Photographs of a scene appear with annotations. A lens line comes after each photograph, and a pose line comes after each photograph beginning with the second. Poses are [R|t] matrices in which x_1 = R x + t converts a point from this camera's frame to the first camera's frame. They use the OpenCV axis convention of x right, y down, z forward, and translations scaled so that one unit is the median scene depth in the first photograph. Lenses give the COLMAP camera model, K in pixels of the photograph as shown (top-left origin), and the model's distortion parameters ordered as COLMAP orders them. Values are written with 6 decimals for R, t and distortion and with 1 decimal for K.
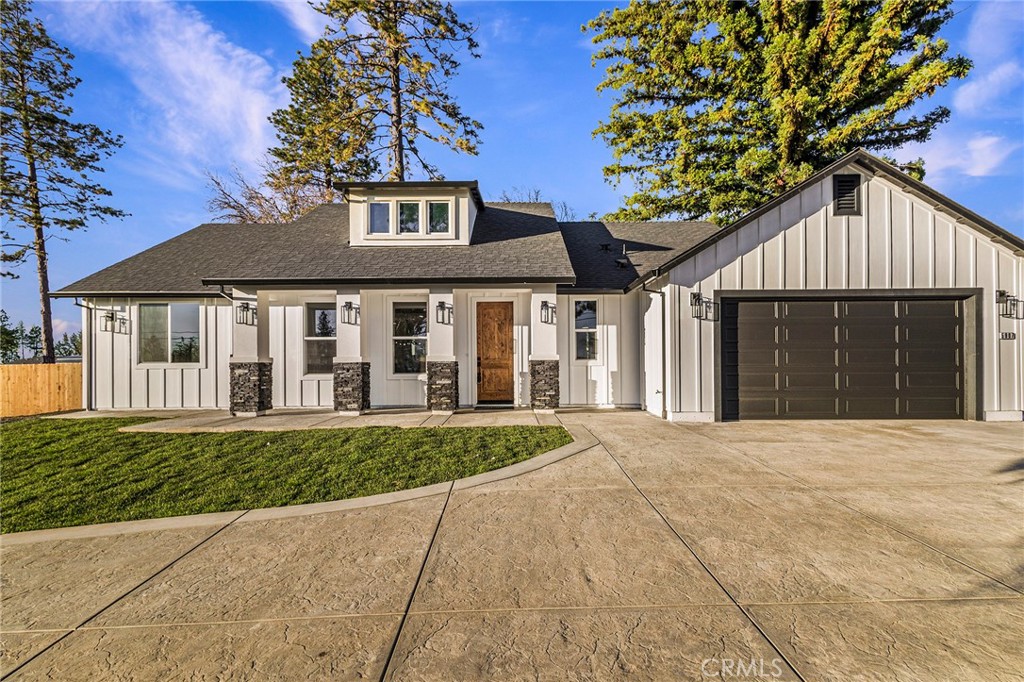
lens RADIAL K [[460.9, 0, 514.4], [0, 460.9, 366.8], [0, 0, 1]] dist [0.000795, 0.000064]
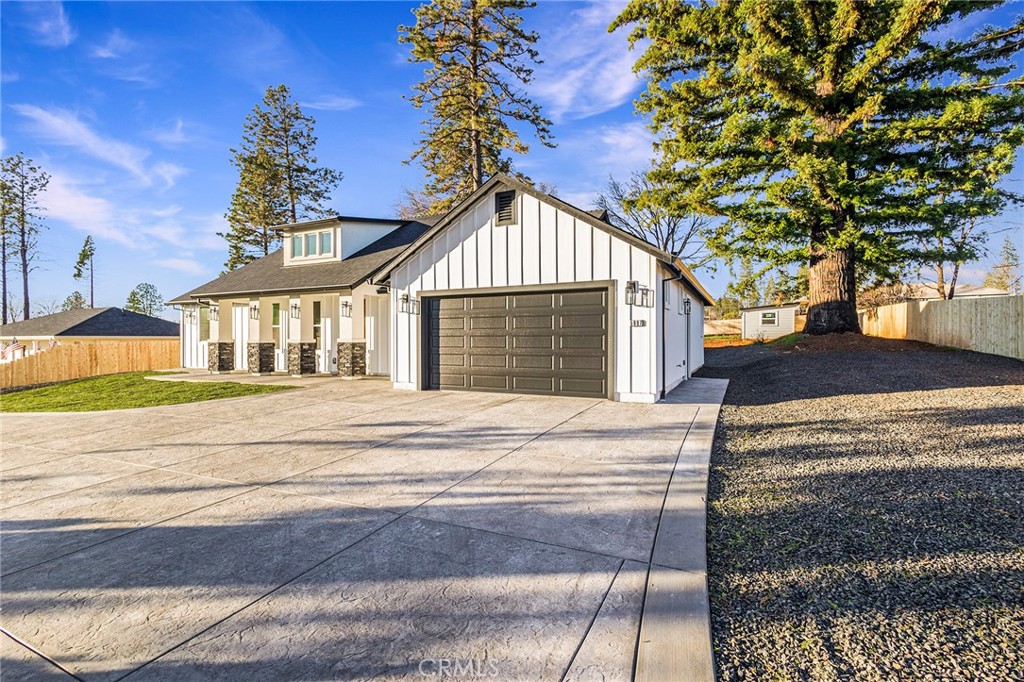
lens RADIAL K [[450.1, 0, 512.0], [0, 450.1, 341.0], [0, 0, 1]] dist [0.003285, 0.000409]
pose [[0.906517, 0.006755, -0.422115, 0.982168], [-0.004678, 0.999971, 0.005956, -0.025404], [0.422144, -0.003425, 0.906523, -0.047504]]
